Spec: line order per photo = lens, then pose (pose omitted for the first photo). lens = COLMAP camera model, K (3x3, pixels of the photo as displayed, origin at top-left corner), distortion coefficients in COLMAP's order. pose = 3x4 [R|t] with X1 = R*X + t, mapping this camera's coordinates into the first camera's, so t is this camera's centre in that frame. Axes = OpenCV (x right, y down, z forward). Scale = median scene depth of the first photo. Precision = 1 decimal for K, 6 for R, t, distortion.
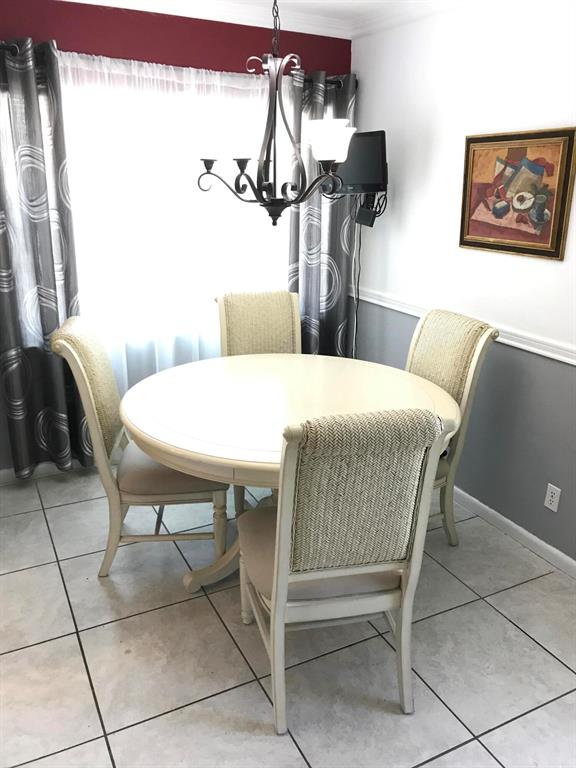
lens RADIAL K [[628.7, 0, 288.7], [0, 628.7, 381.1], [0, 0, 1]] dist [0.006337, 0.000373]
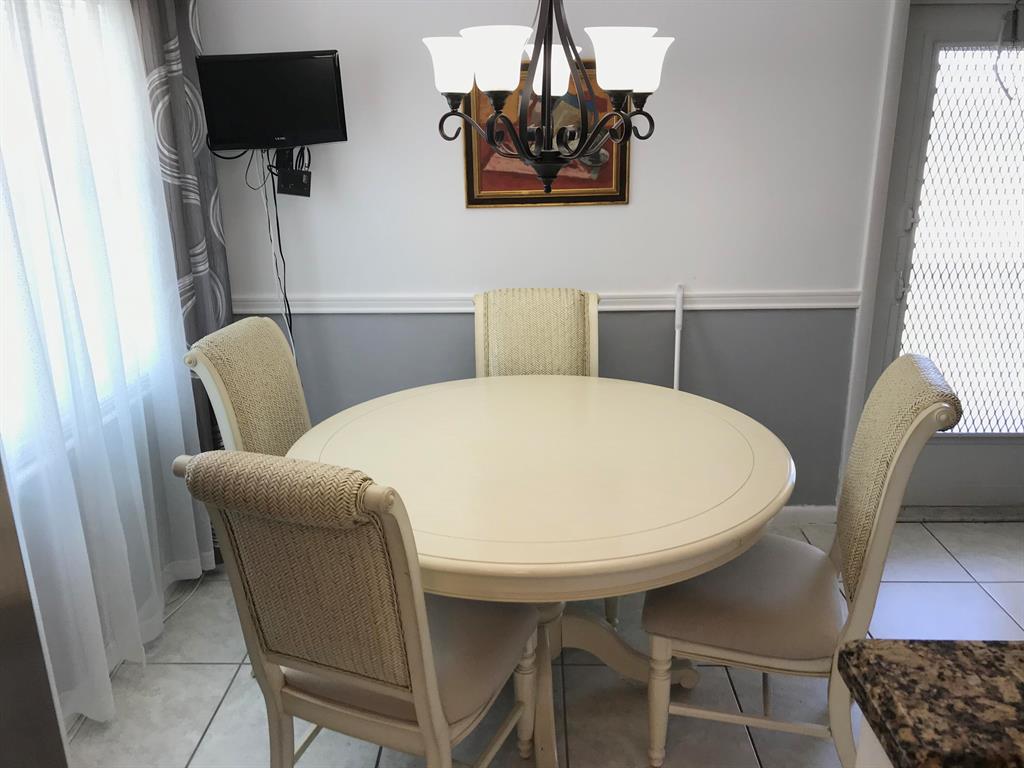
lens RADIAL K [[838.2, 0, 510.4], [0, 838.2, 383.2], [0, 0, 1]] dist [0.006337, 0.000373]
pose [[0.468692, -0.286131, 0.835737, -0.721395], [0.292448, 0.942996, 0.158845, -0.185878], [-0.833548, 0.169960, 0.525654, 0.538235]]
